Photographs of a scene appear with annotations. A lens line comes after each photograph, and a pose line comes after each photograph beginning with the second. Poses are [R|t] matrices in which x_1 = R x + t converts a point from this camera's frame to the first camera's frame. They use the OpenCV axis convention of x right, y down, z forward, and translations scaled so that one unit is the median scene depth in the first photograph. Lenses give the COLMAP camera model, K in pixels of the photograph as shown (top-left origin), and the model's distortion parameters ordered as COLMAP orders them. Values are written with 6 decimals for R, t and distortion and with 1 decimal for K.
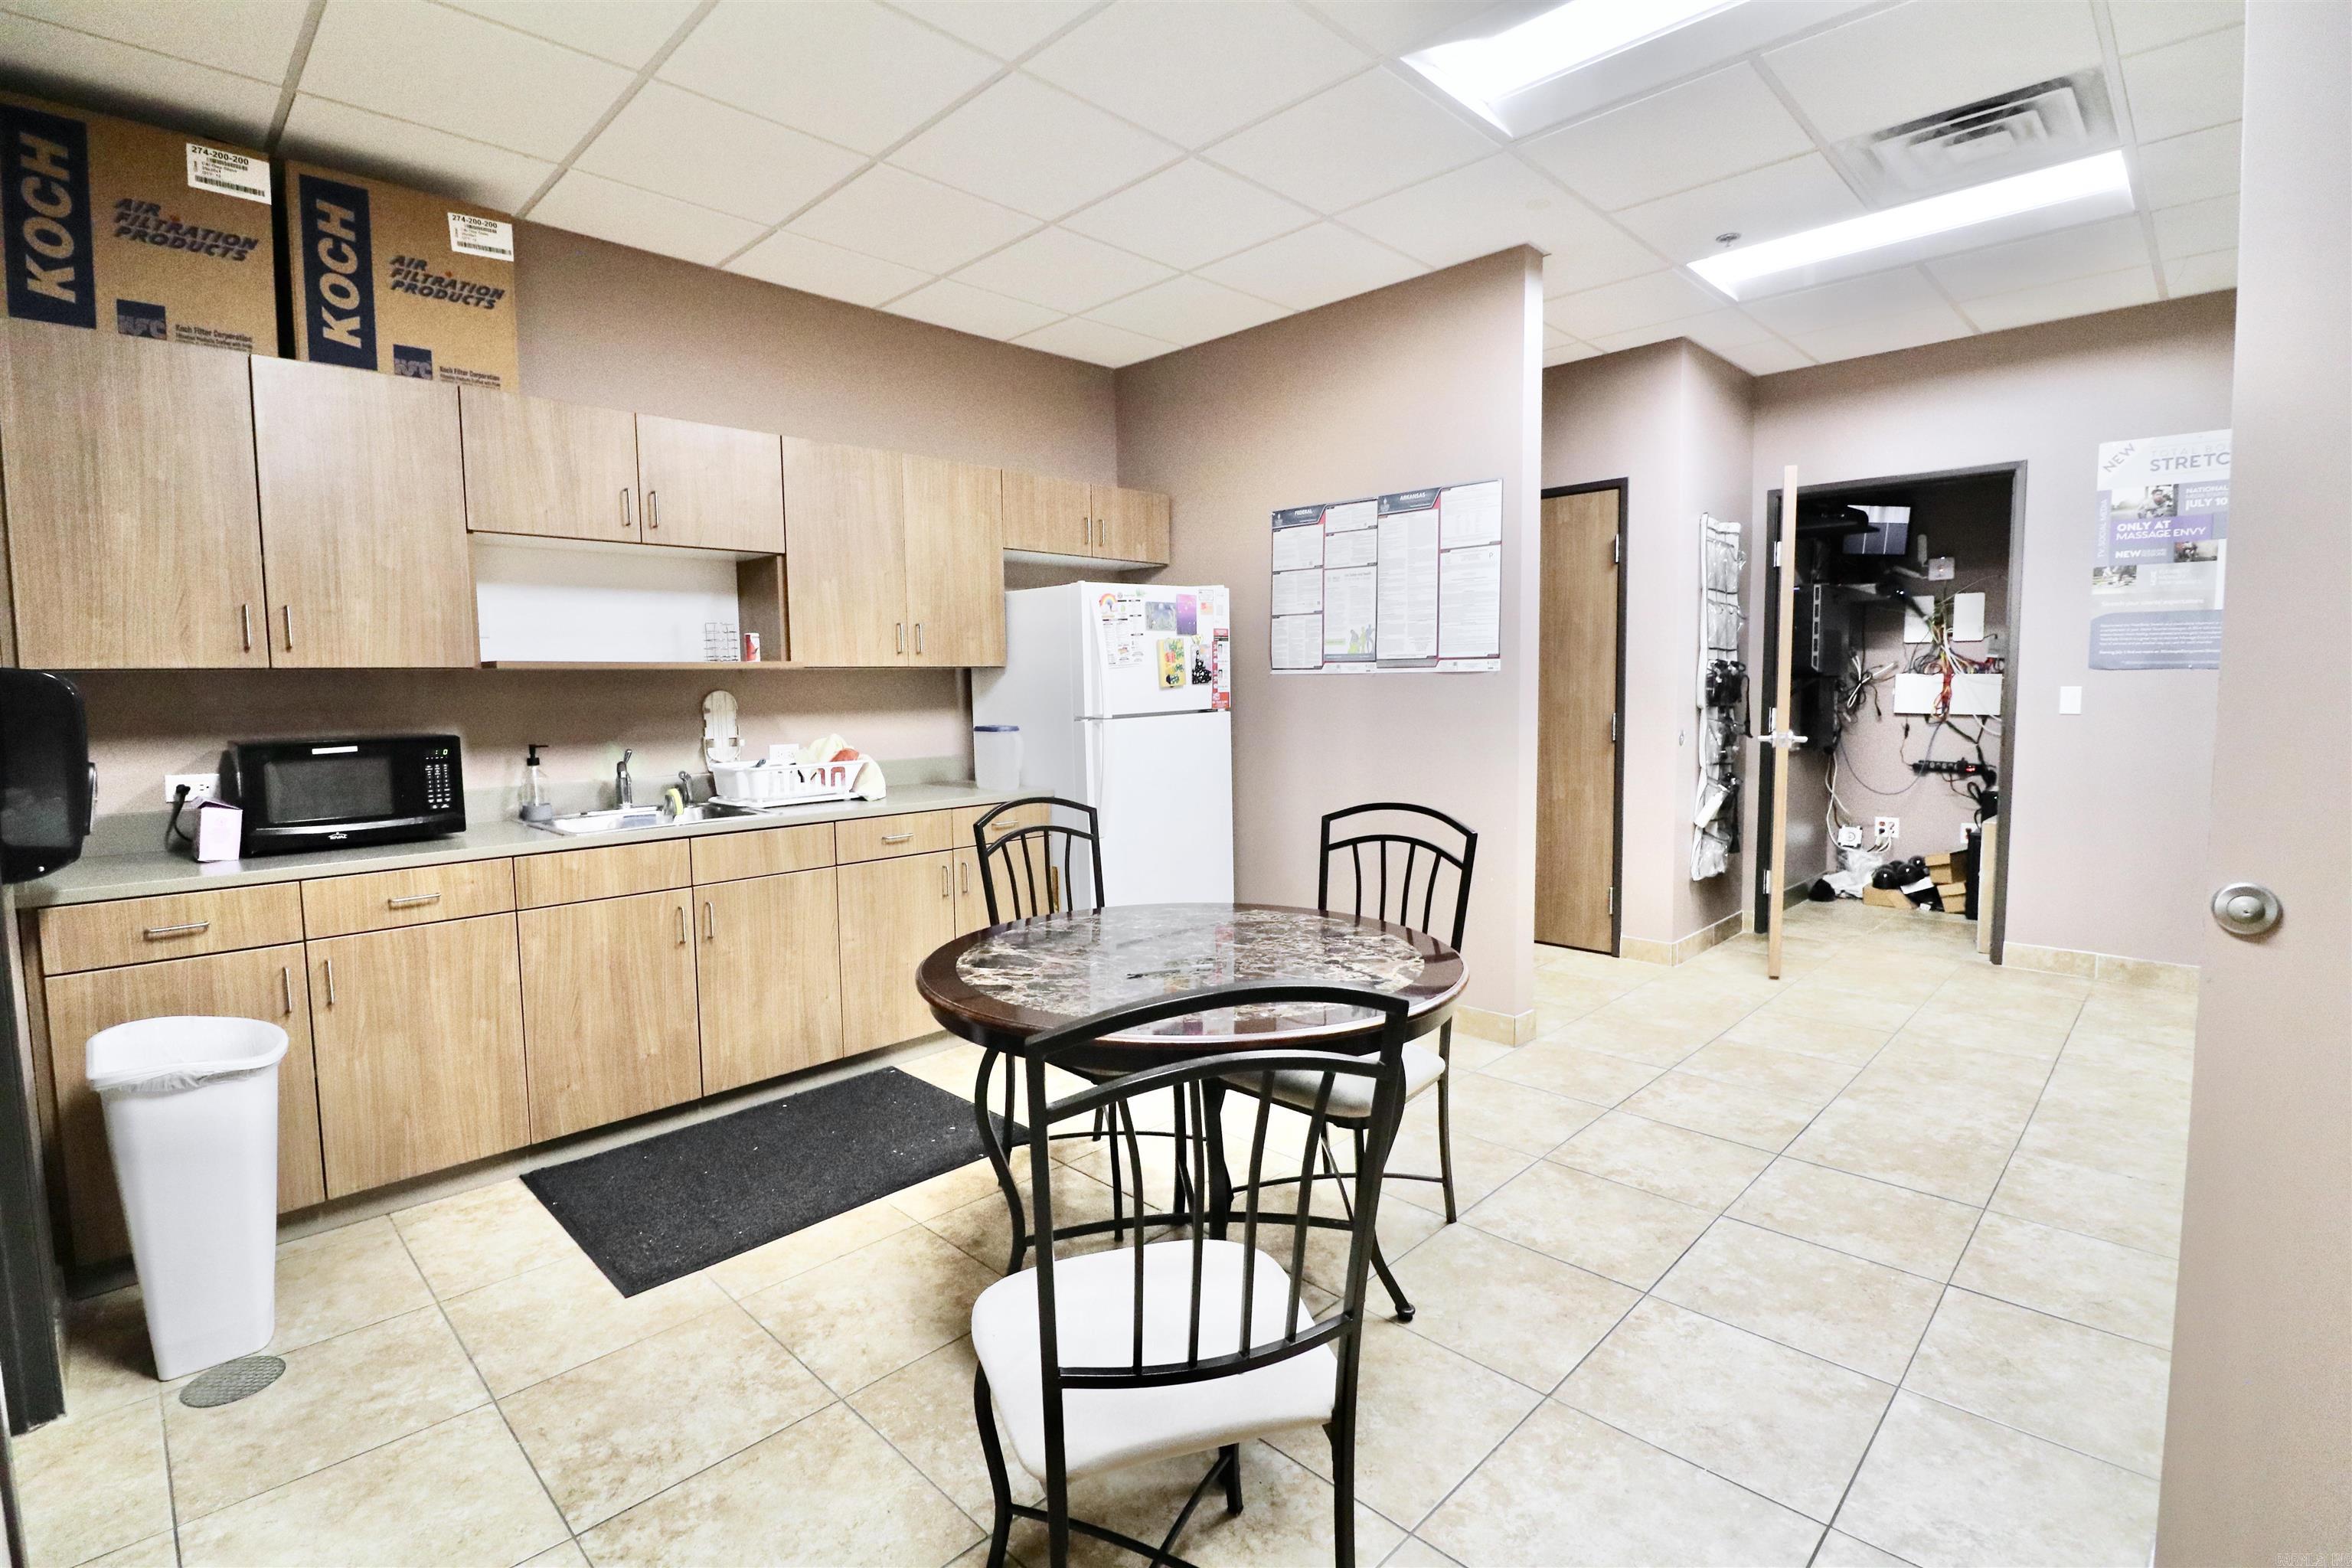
lens RADIAL K [[1088.8, 0, 1139.6], [0, 1088.8, 765.4], [0, 0, 1]] dist [0.000776, -0.015312]
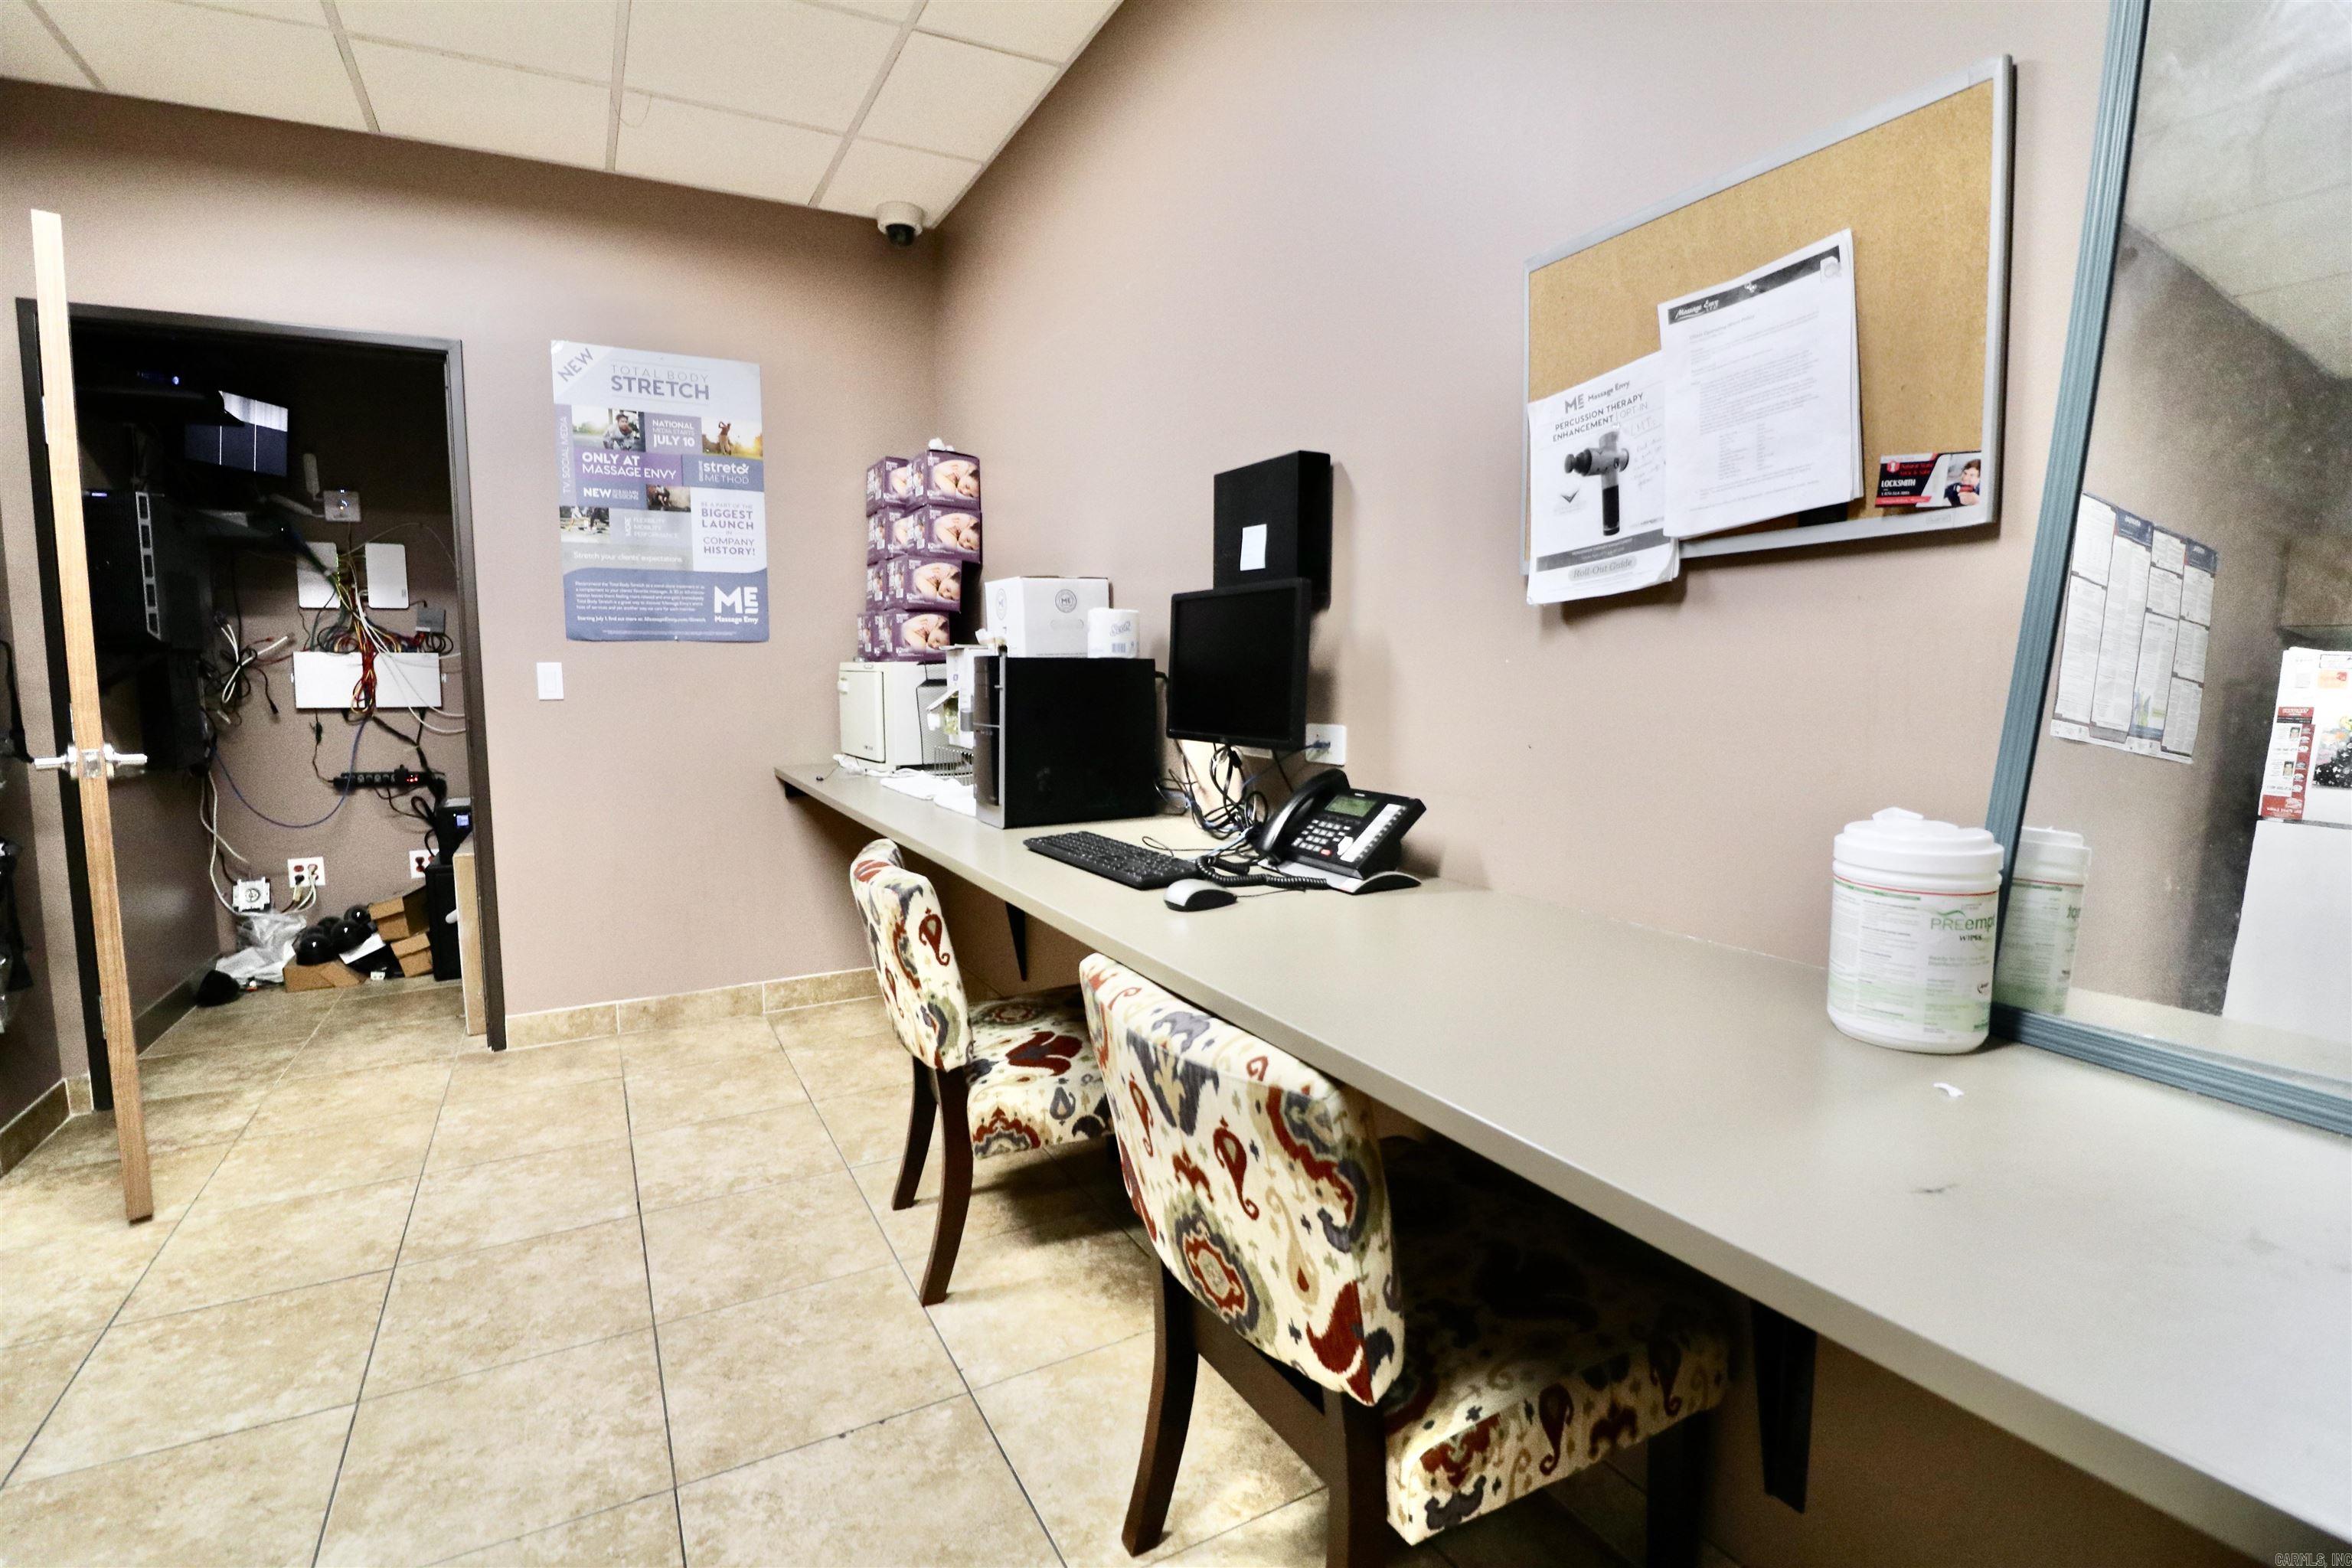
lens RADIAL K [[1106.9, 0, 1177.6], [0, 1106.9, 768.6], [0, 0, 1]] dist [0.003727, -0.014797]
pose [[0.275772, -0.080751, 0.957825, 0.181898], [0.078895, 0.995004, 0.061170, -0.009317], [-0.957980, 0.058698, 0.280765, 0.280066]]
